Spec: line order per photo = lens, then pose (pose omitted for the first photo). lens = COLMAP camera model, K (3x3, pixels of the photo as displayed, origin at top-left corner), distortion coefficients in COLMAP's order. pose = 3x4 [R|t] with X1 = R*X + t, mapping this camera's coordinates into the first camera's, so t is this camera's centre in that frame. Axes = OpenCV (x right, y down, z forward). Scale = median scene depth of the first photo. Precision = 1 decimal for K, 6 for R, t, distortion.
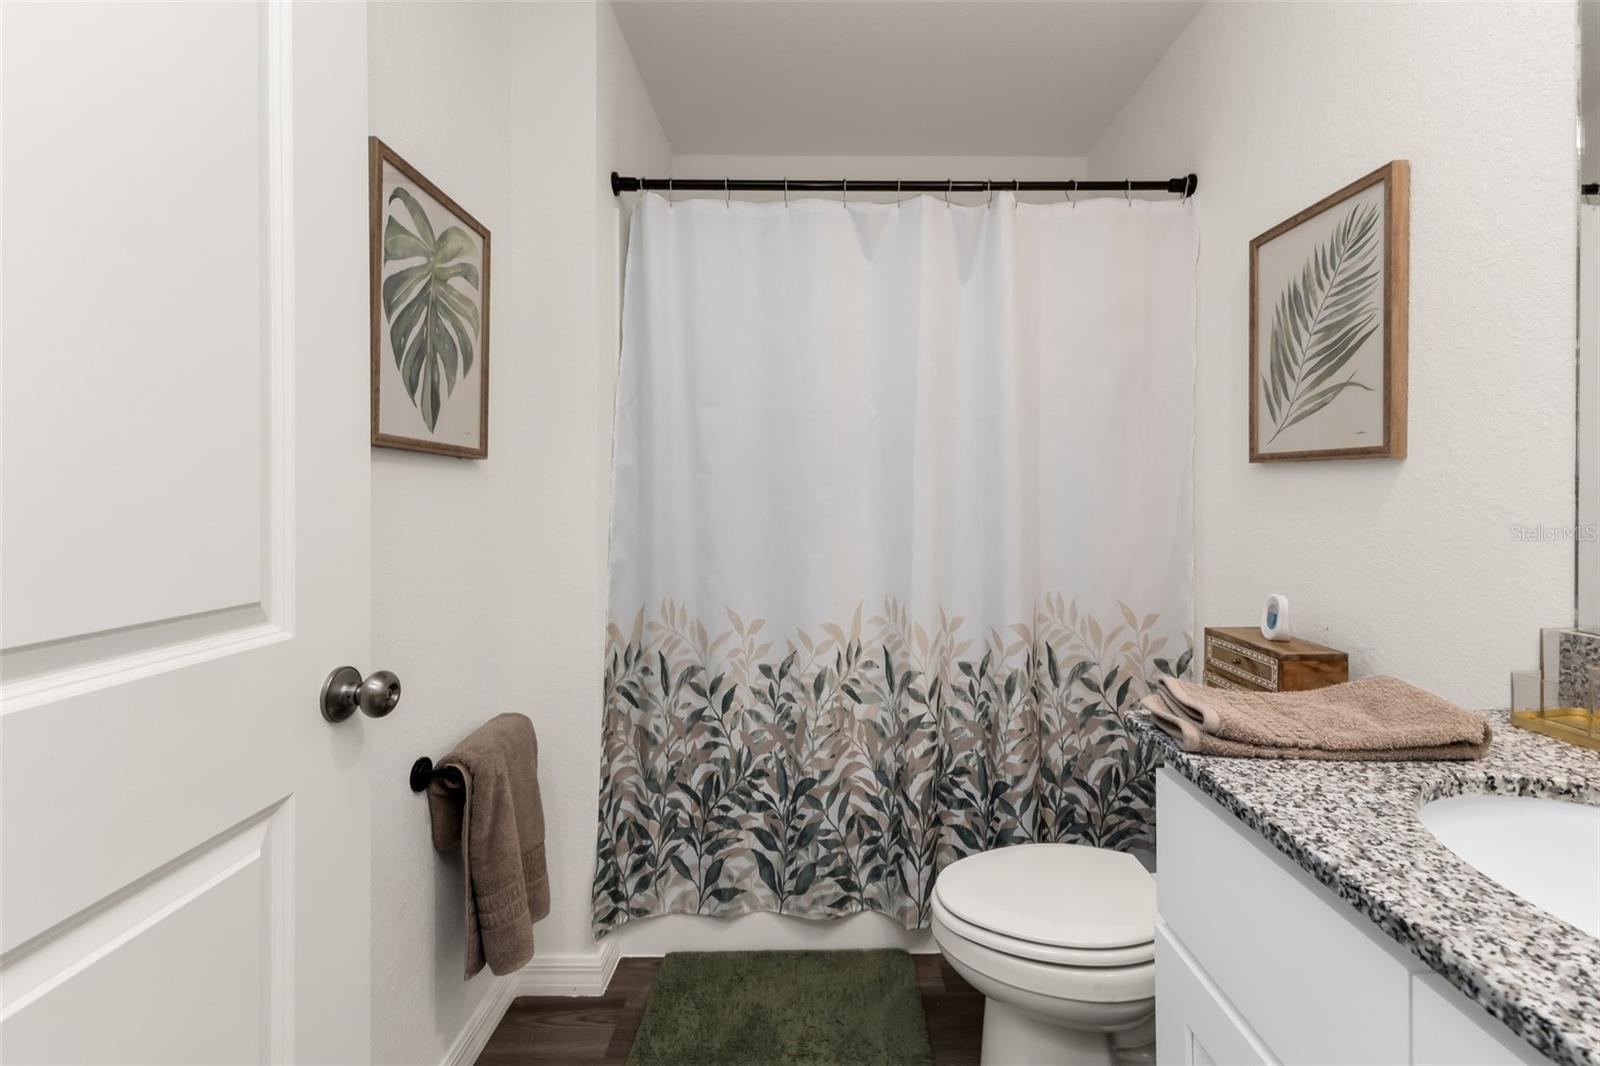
lens RADIAL K [[690.7, 0, 830.7], [0, 690.7, 494.8], [0, 0, 1]] dist [0.011027, -0.000191]
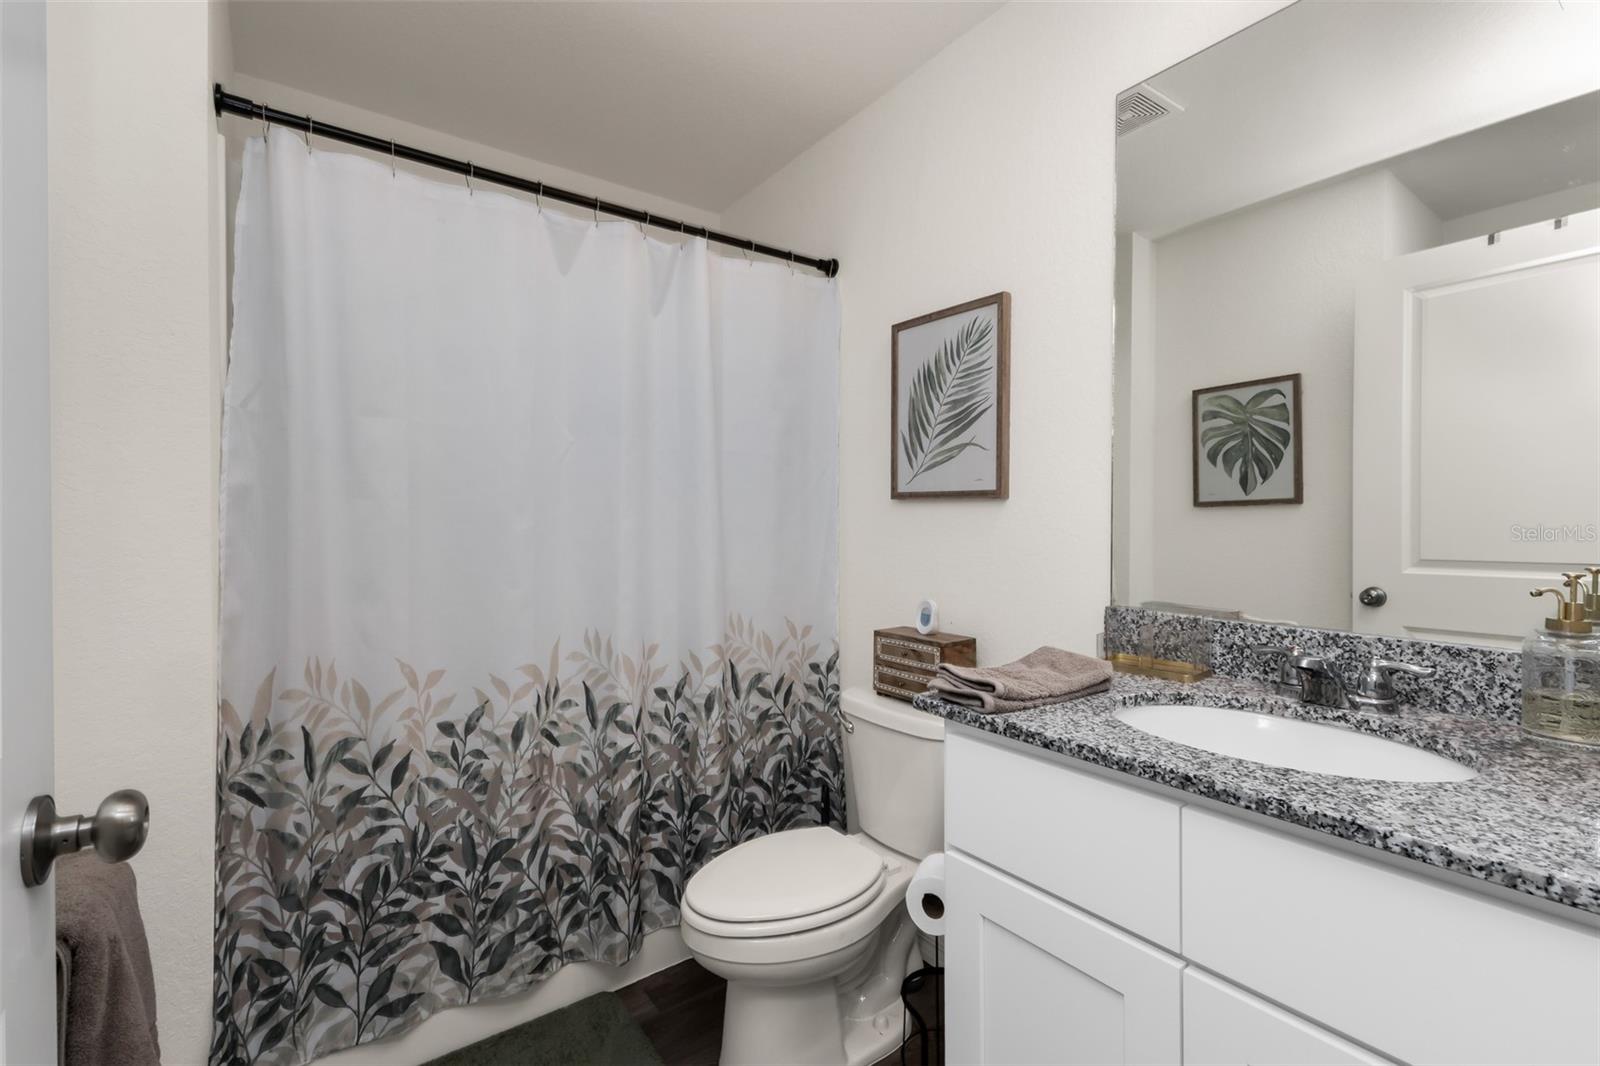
lens RADIAL K [[696.9, 0, 796.5], [0, 696.9, 527.6], [0, 0, 1]] dist [0.016955, 0.000030]
pose [[0.823953, -0.002998, 0.566651, -0.235707], [0.000769, 0.999991, 0.004173, 0.000552], [-0.566658, -0.003003, 0.823948, 0.035986]]
